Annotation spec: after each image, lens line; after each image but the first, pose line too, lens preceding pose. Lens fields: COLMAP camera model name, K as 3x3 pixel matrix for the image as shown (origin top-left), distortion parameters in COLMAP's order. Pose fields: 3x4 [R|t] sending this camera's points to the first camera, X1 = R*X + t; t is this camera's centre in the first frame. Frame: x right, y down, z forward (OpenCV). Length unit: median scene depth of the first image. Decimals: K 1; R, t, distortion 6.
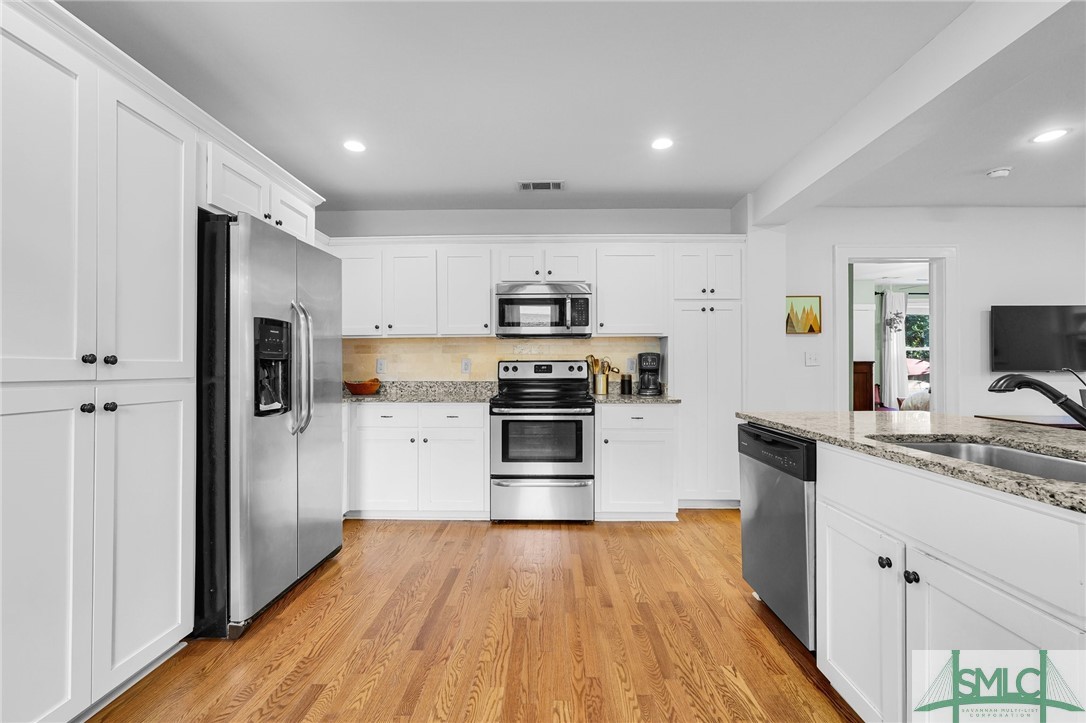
lens RADIAL K [[482.3, 0, 547.1], [0, 482.3, 363.0], [0, 0, 1]] dist [-0.015424, 0.006268]
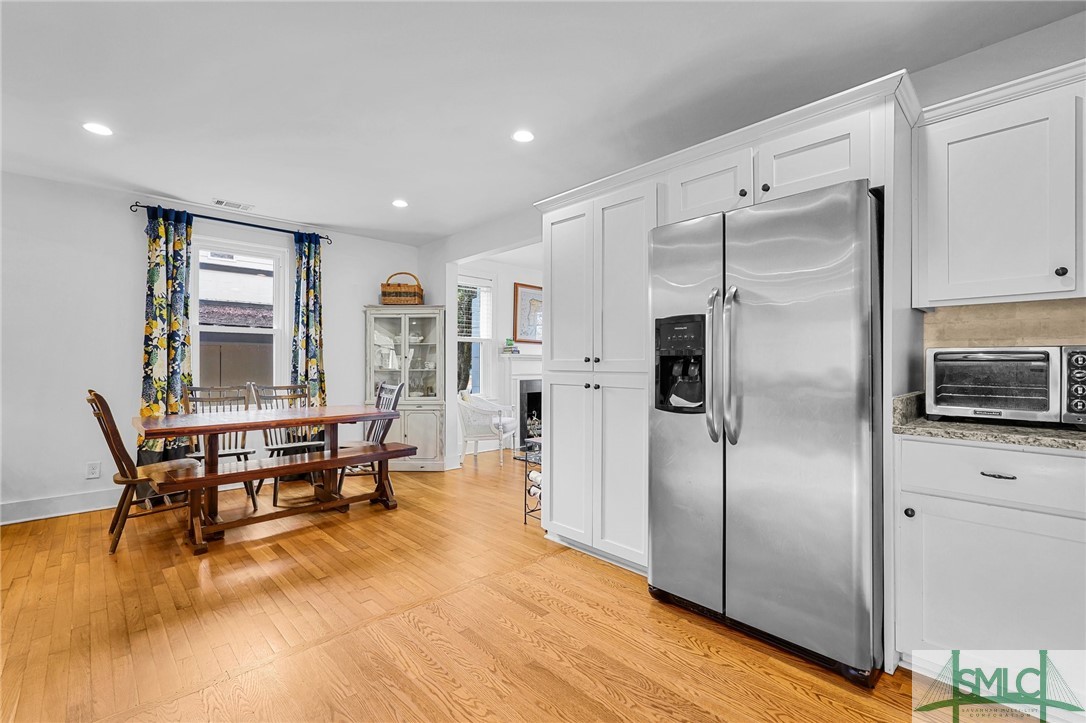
lens RADIAL K [[482.3, 0, 548.5], [0, 482.3, 365.3], [0, 0, 1]] dist [-0.015424, 0.006268]
pose [[-0.717766, 0.000228, -0.696284, 0.201912], [0.003778, 0.999987, -0.003567, 0.008065], [0.696274, -0.005191, -0.717757, 0.952622]]
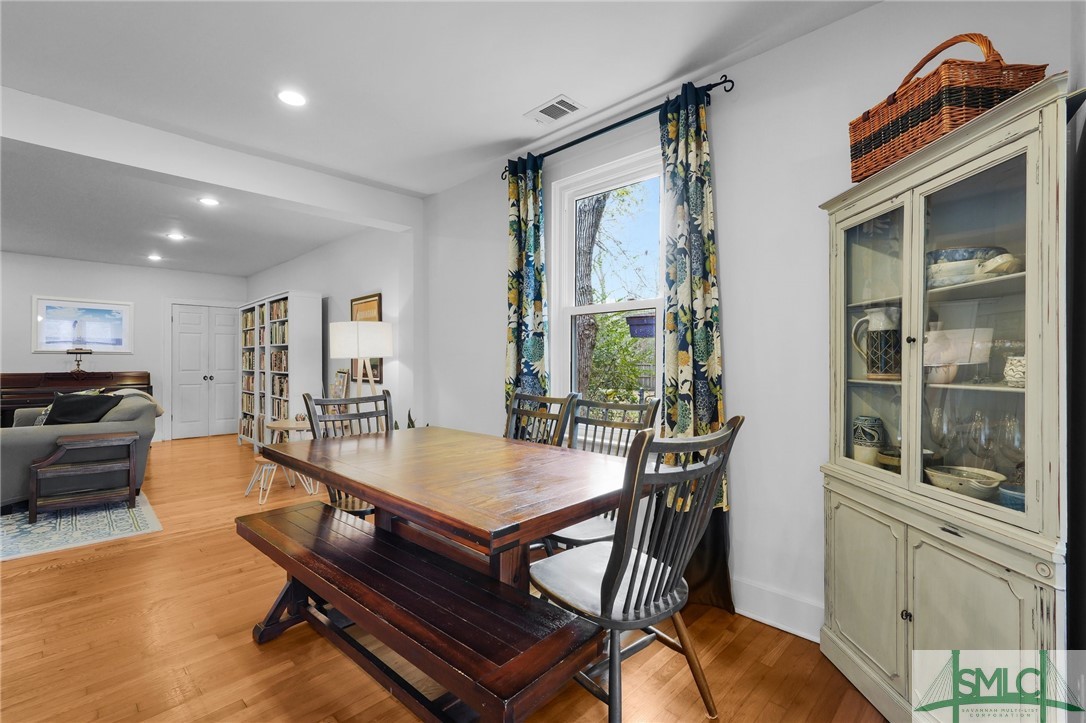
lens RADIAL K [[482.3, 0, 546.4], [0, 482.3, 360.4], [0, 0, 1]] dist [-0.015424, 0.006268]
pose [[-0.721037, -0.001393, 0.692896, -0.590889], [-0.008791, 0.999936, -0.007138, 0.000823], [-0.692841, -0.011238, -0.721003, 0.093685]]
